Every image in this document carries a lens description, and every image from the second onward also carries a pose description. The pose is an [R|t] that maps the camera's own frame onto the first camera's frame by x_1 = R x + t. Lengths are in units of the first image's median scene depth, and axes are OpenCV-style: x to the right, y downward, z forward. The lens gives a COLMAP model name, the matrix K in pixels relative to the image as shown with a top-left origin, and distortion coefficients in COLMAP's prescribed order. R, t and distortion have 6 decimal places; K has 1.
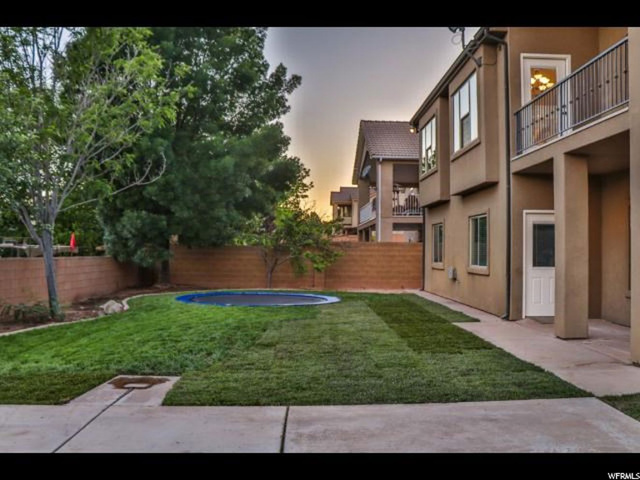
lens RADIAL K [[594.5, 0, 320.0], [0, 594.5, 240.0], [0, 0, 1]] dist [-0.125360, 0.008322]
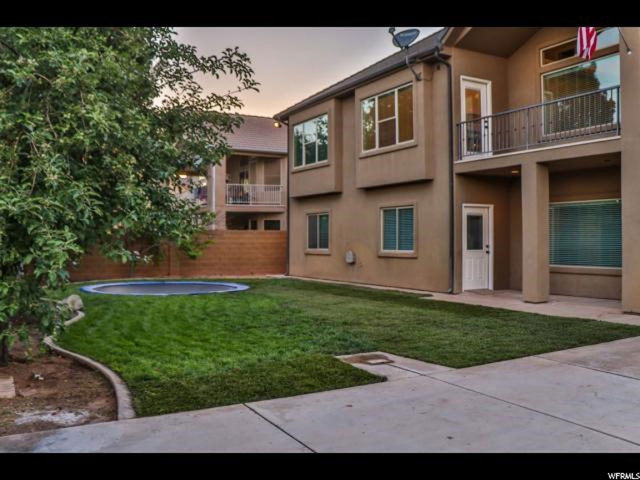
lens RADIAL K [[584.8, 0, 320.0], [0, 584.8, 240.0], [0, 0, 1]] dist [-0.173490, 0.005227]
pose [[0.876260, -0.005760, 0.481804, -0.361646], [-0.003531, 0.999825, 0.018376, 0.002712], [-0.481825, -0.017803, 0.876086, 0.060111]]
